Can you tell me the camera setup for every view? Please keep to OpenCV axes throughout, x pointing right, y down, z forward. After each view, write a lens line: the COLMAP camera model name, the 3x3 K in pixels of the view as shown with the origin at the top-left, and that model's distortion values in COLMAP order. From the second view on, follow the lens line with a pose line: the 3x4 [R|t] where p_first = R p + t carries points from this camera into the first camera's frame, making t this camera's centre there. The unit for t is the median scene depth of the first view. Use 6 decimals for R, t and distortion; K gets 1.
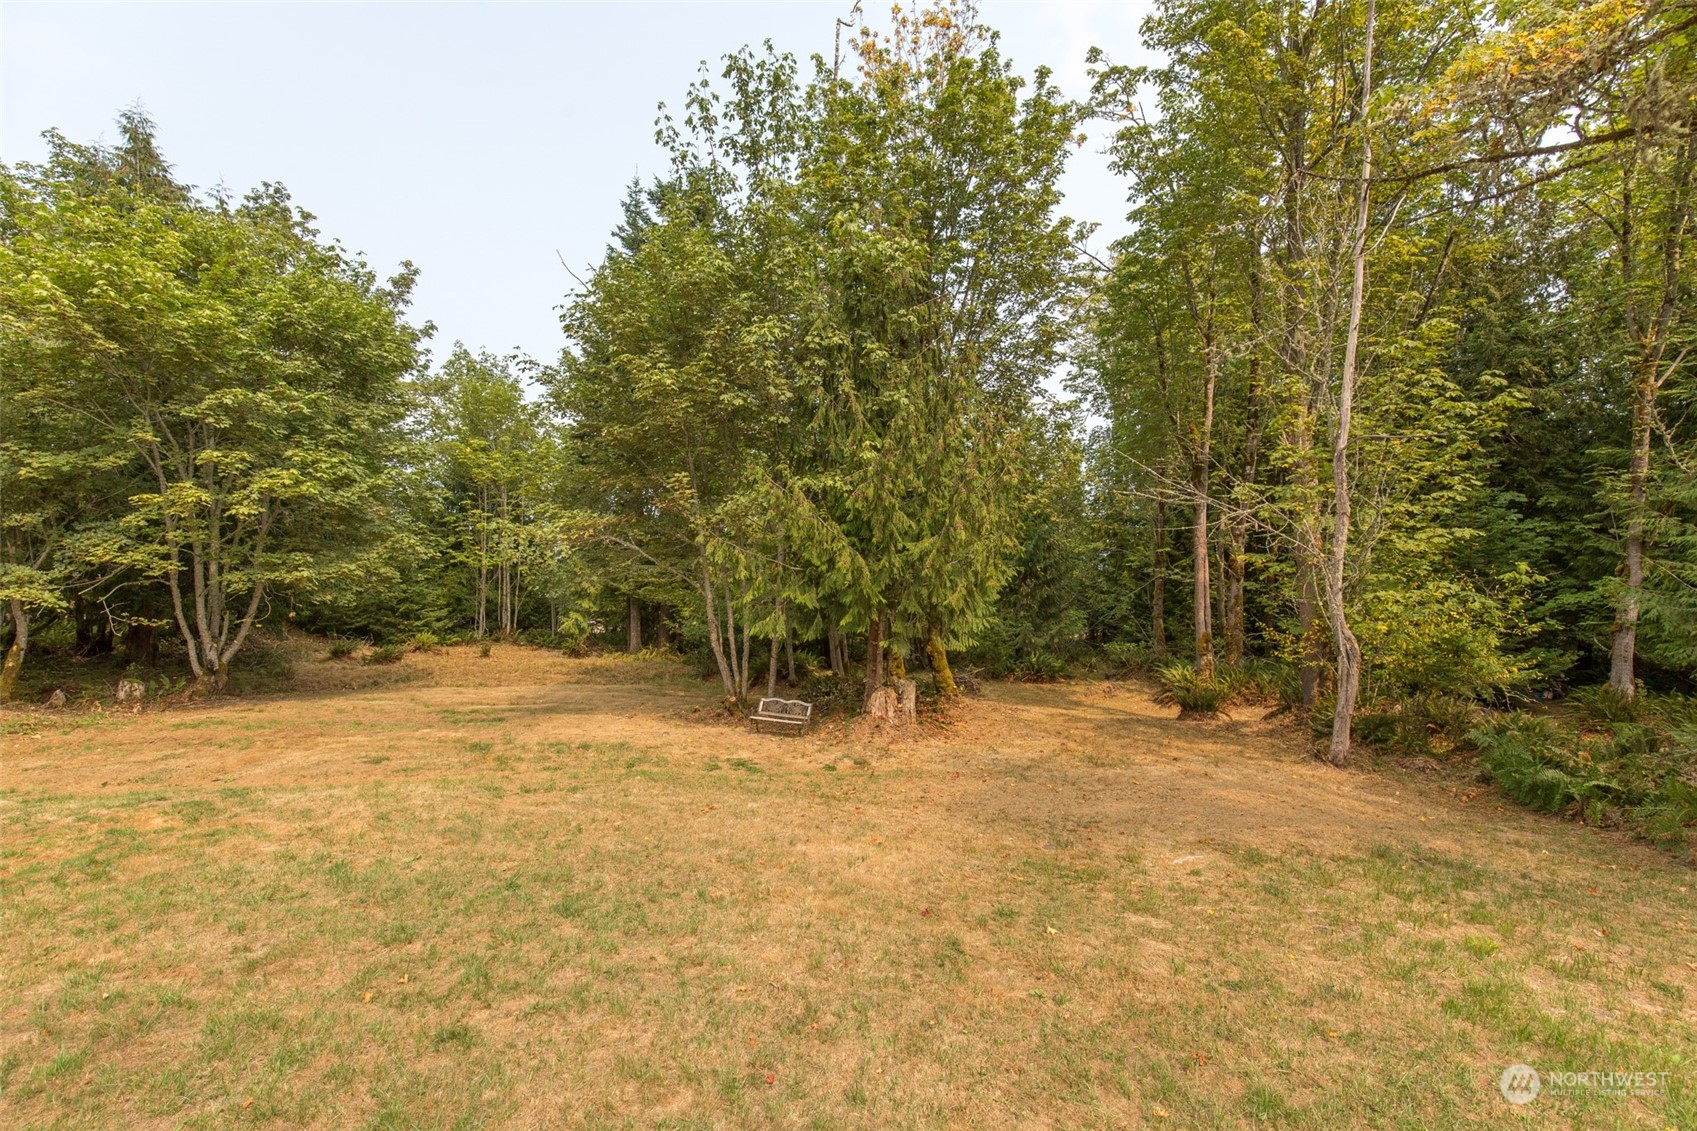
lens RADIAL K [[752.0, 0, 847.3], [0, 752.0, 571.4], [0, 0, 1]] dist [-0.000354, -0.009638]
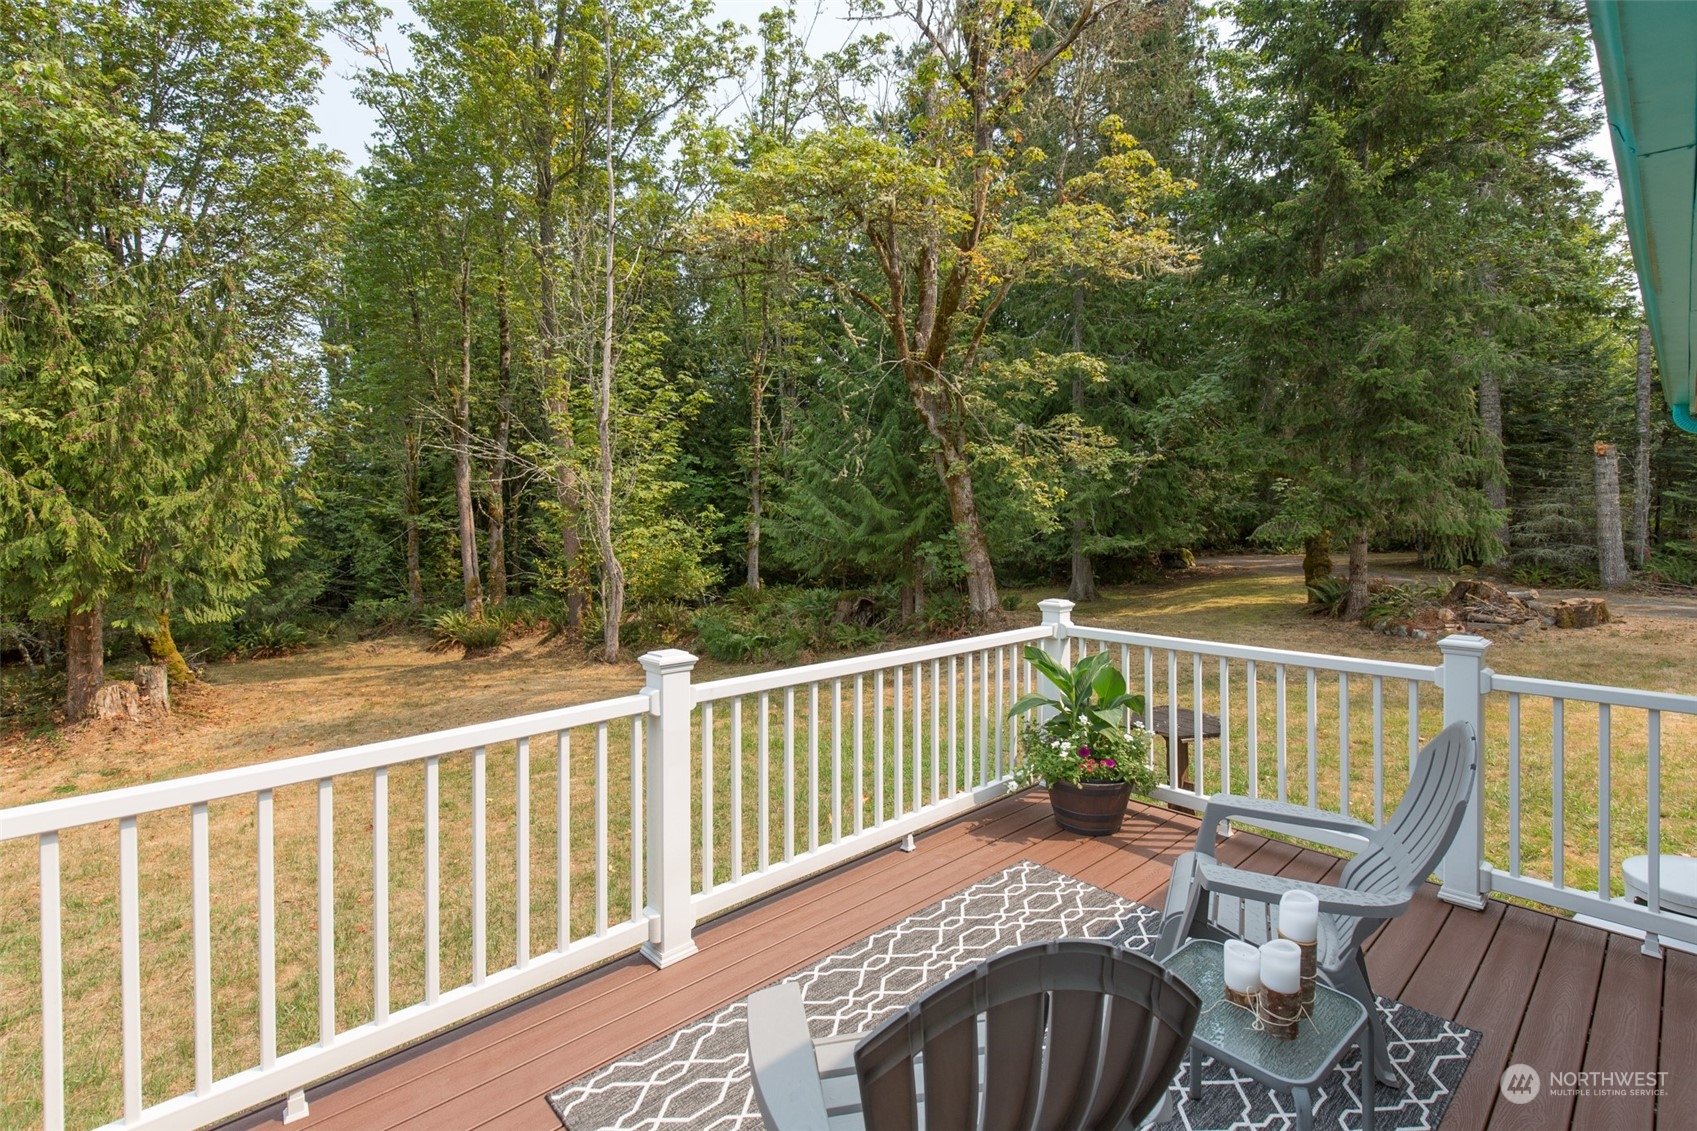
lens RADIAL K [[776.4, 0, 853.8], [0, 776.4, 573.7], [0, 0, 1]] dist [-0.000247, -0.000078]
pose [[0.572169, -0.092123, 0.814945, -0.162638], [0.037447, 0.995570, 0.086250, 0.001376], [-0.819281, -0.018833, 0.573084, -0.102136]]
